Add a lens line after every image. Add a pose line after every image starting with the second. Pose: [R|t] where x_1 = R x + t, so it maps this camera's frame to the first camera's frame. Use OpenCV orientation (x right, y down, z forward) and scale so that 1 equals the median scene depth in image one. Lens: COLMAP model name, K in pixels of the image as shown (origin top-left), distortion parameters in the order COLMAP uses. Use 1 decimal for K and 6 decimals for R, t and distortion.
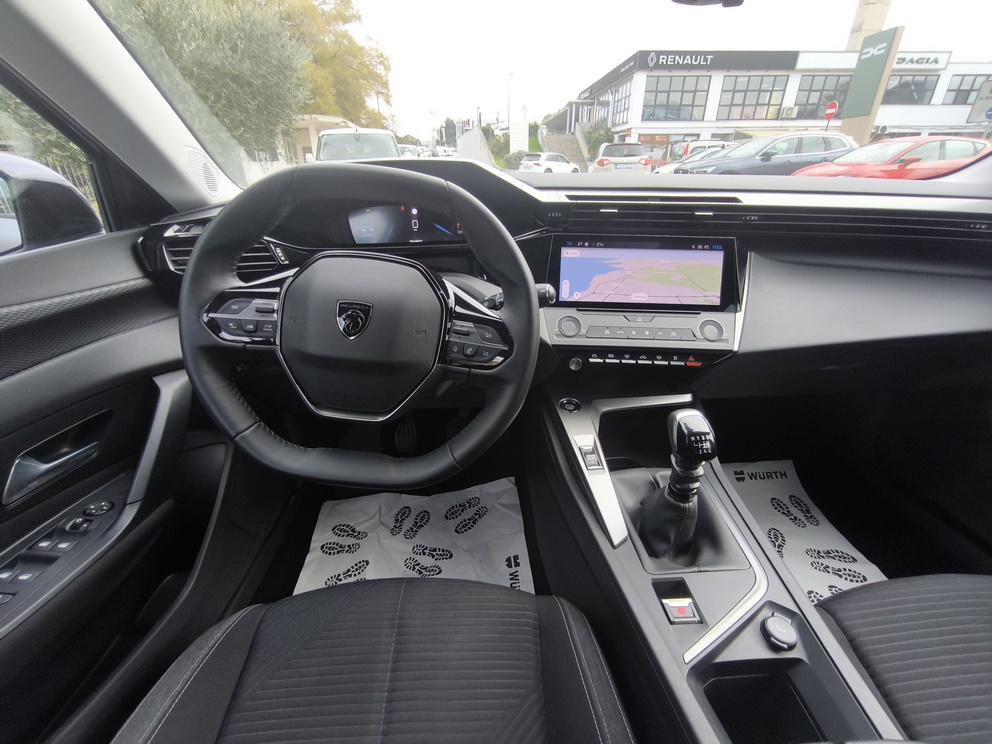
lens RADIAL K [[424.1, 0, 493.5], [0, 424.1, 374.7], [0, 0, 1]] dist [-0.006520, 0.001174]
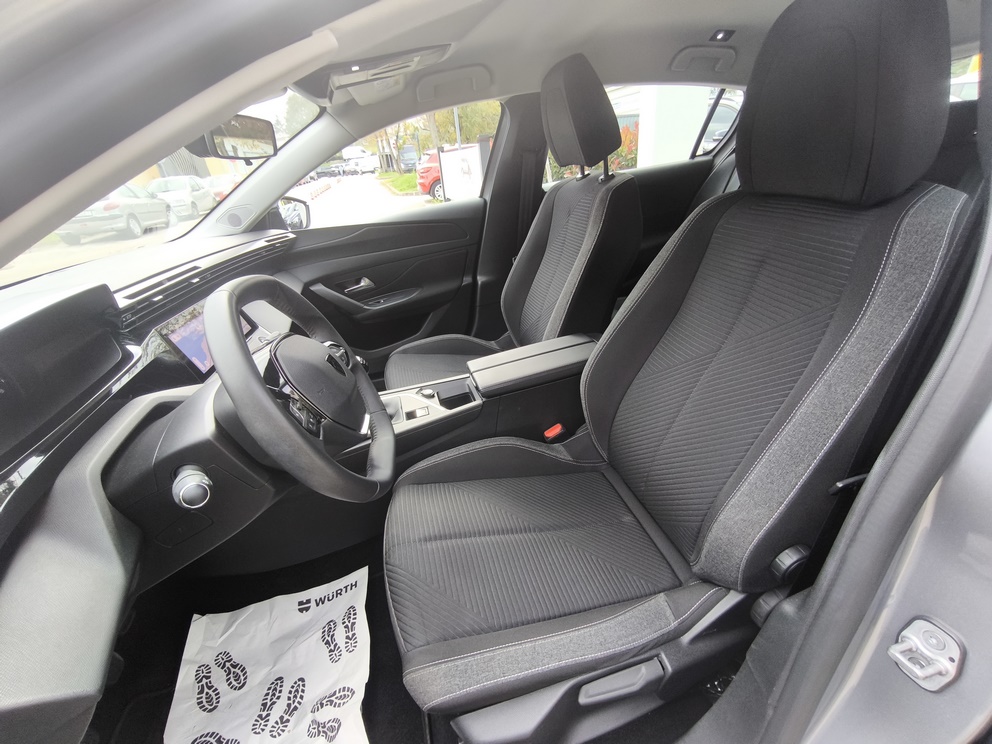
lens RADIAL K [[424.1, 0, 493.5], [0, 424.1, 374.7], [0, 0, 1]] dist [-0.006520, 0.001174]
pose [[-0.231261, -0.419017, 0.878034, -1.081013], [0.522578, 0.707752, 0.475394, -0.321367], [-0.820628, 0.568781, 0.055293, 0.319407]]
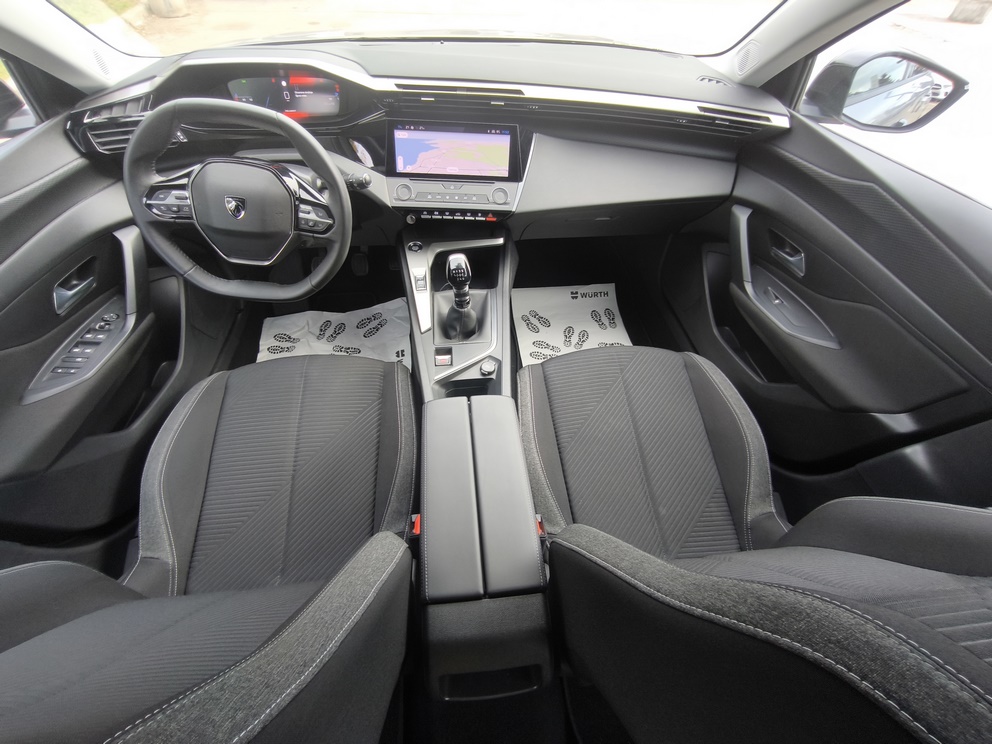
lens RADIAL K [[424.1, 0, 493.5], [0, 424.1, 374.7], [0, 0, 1]] dist [-0.006520, 0.001174]
pose [[0.996633, -0.027354, 0.077289, 0.367476], [-0.005454, 0.918492, 0.395402, -0.120065], [-0.081805, -0.394493, 0.915251, -0.613577]]
